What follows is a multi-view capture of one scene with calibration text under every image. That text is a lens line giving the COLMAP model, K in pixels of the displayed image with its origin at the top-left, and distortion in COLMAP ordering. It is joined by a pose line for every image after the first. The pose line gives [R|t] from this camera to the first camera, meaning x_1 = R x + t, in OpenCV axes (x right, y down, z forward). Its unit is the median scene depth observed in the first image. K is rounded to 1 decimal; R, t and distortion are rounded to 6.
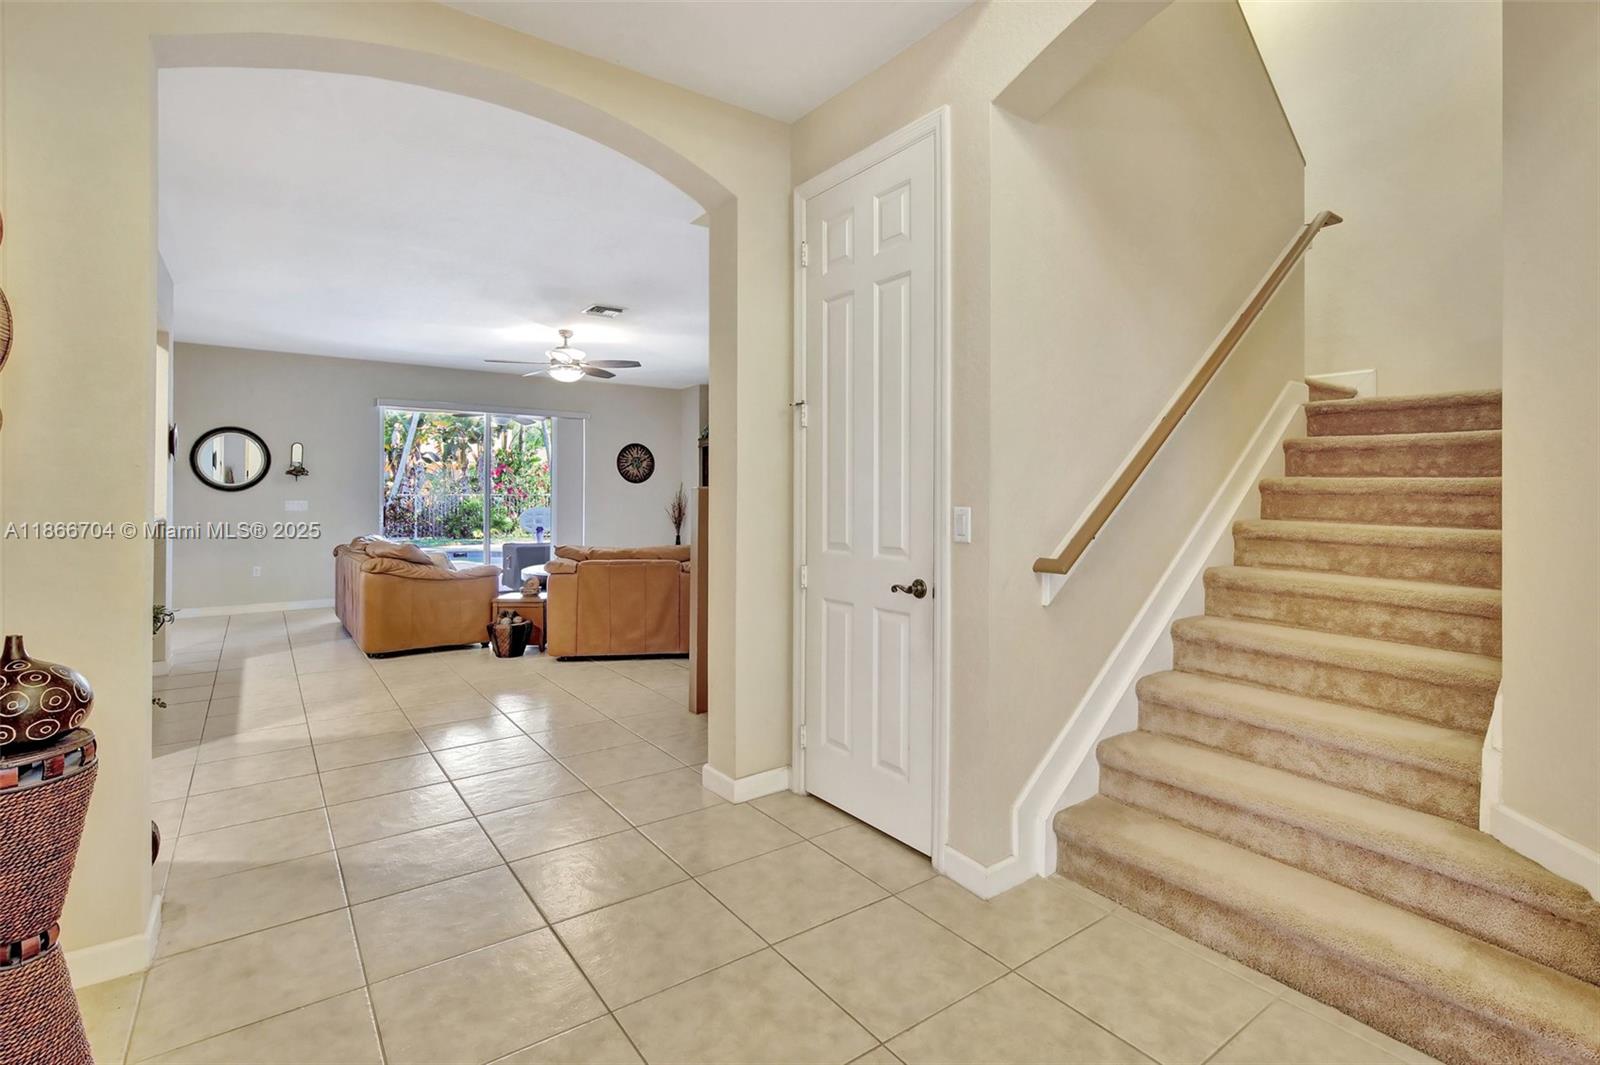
lens RADIAL K [[754.6, 0, 793.1], [0, 754.6, 514.9], [0, 0, 1]] dist [-0.027108, 0.000129]
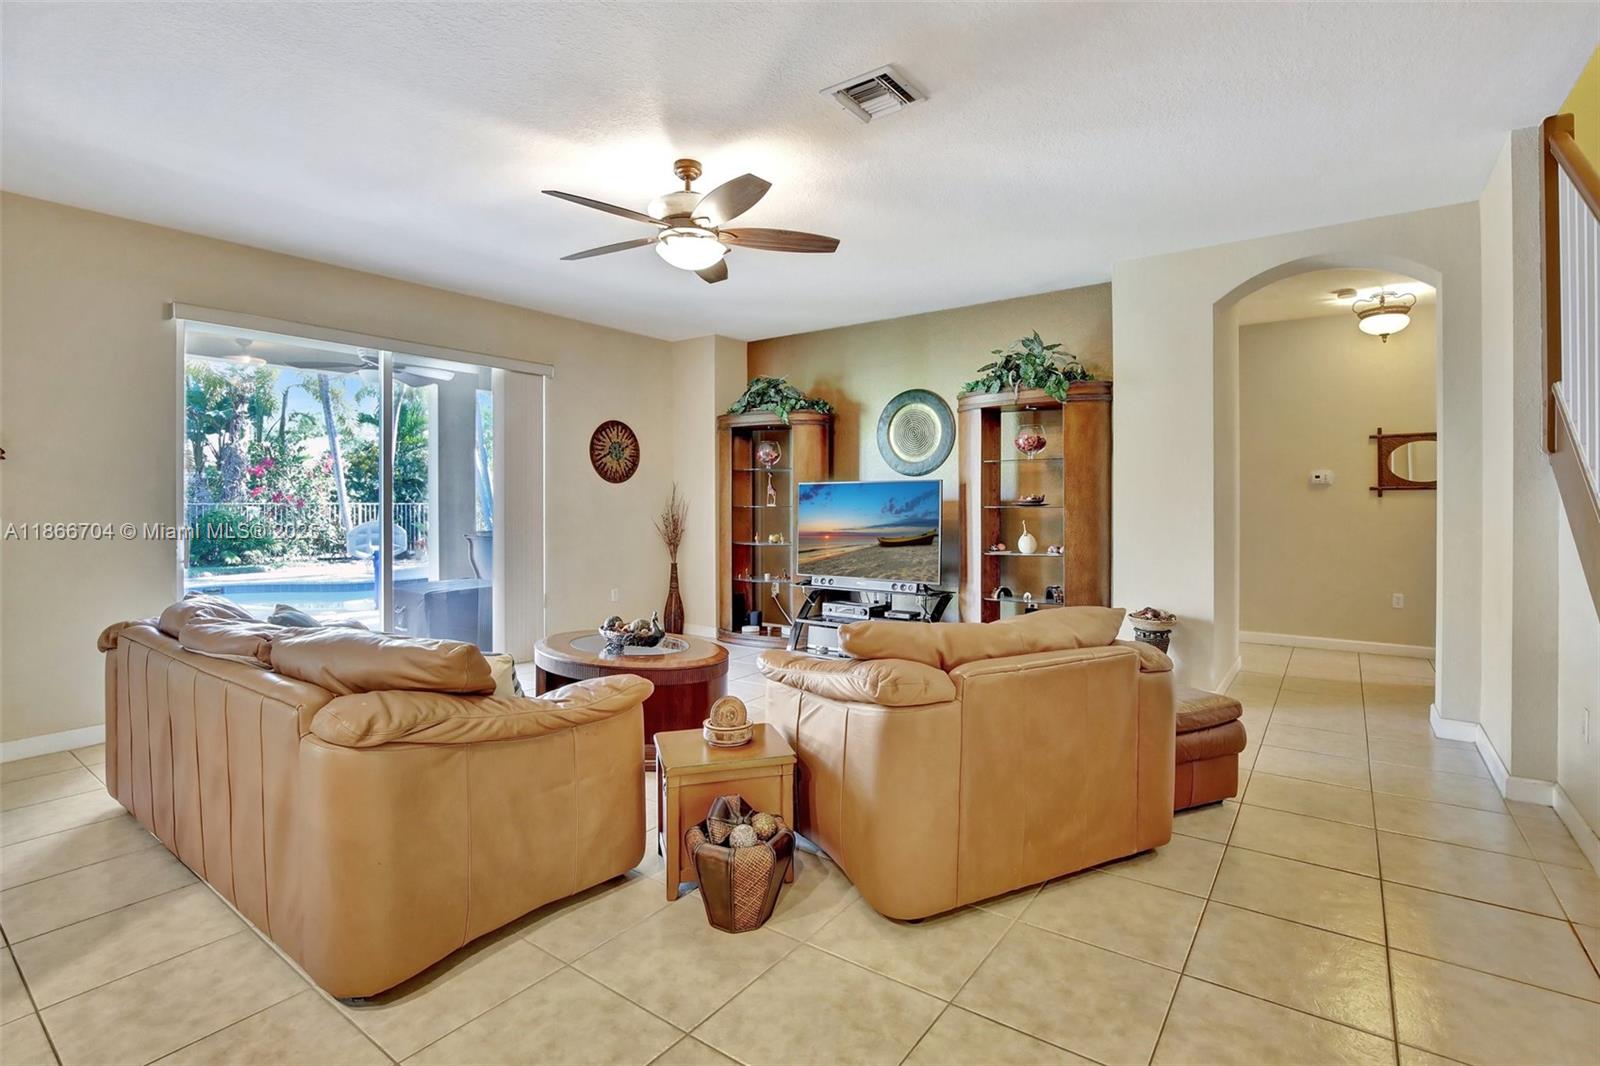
lens RADIAL K [[754.6, 0, 786.0], [0, 754.6, 520.4], [0, 0, 1]] dist [-0.027108, 0.000129]
pose [[0.953953, -0.014763, 0.299591, -0.261942], [0.014982, 0.999887, 0.001568, -0.009269], [-0.299580, 0.002993, 0.954066, 0.348010]]
